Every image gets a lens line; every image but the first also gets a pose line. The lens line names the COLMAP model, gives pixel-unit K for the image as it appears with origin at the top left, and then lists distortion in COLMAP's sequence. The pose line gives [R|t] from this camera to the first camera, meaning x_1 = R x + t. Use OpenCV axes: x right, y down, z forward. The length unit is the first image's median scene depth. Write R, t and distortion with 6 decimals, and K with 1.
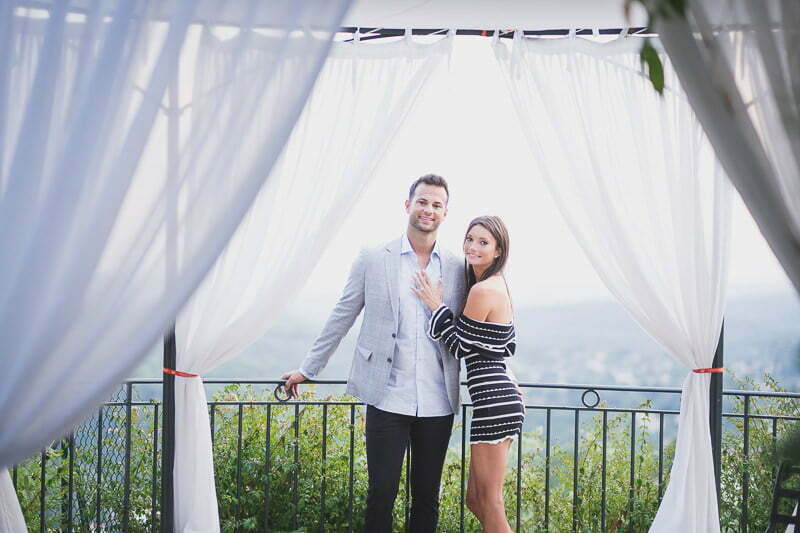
lens RADIAL K [[1930.5, 0, 400.0], [0, 1930.5, 266.5], [0, 0, 1]] dist [0.095879, -0.973719]
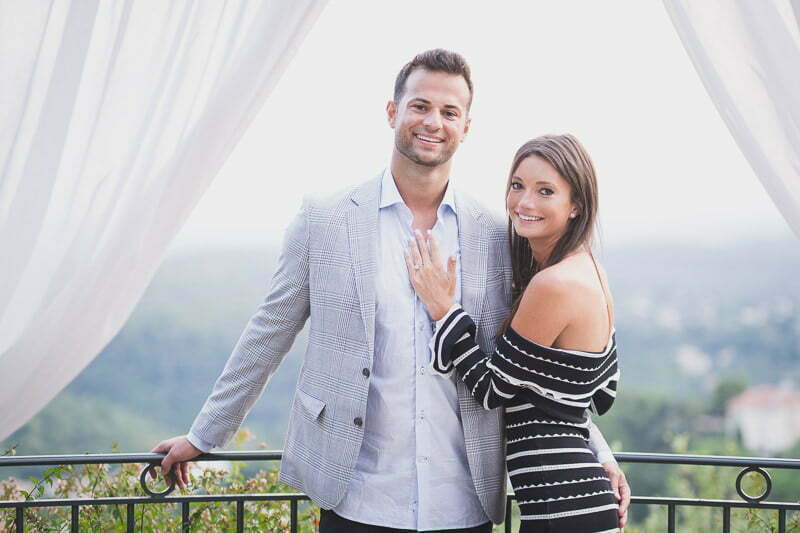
lens RADIAL K [[1919.9, 0, 400.0], [0, 1919.9, 266.5], [0, 0, 1]] dist [-1.388184, 38.239792]
pose [[0.999559, -0.006645, -0.028935, 0.019999], [0.007049, 0.999879, 0.013889, 0.001420], [0.028839, -0.014087, 0.999485, 0.499367]]
